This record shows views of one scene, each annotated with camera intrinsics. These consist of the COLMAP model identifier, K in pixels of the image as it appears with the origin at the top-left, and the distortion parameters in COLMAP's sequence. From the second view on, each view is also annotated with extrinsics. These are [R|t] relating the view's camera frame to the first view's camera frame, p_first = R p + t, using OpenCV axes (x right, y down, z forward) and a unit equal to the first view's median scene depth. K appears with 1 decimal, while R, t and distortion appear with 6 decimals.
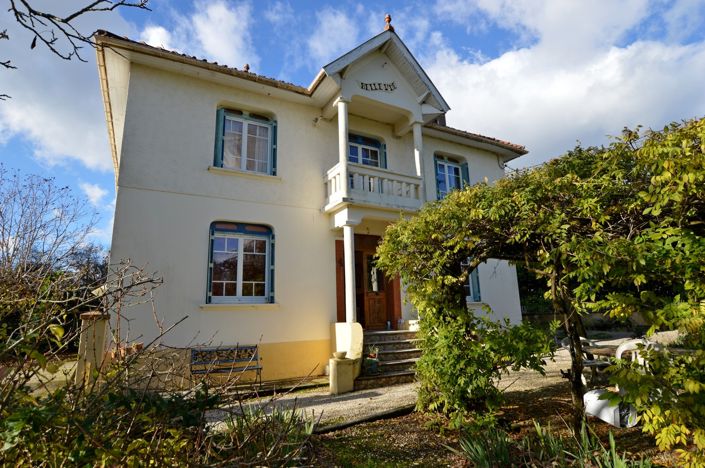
lens RADIAL K [[377.7, 0, 352.1], [0, 377.7, 238.3], [0, 0, 1]] dist [-0.001208, -0.000085]
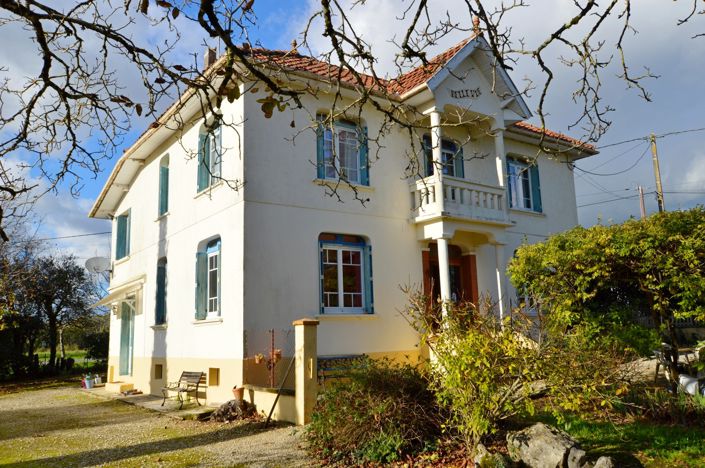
lens RADIAL K [[604.6, 0, 352.5], [0, 604.6, 234.0], [0, 0, 1]] dist [0.066050, 0.003943]
pose [[0.991027, 0.019342, 0.132256, -0.463362], [-0.022830, 0.999429, 0.024903, -0.079701], [-0.131699, -0.027699, 0.990903, -0.578162]]
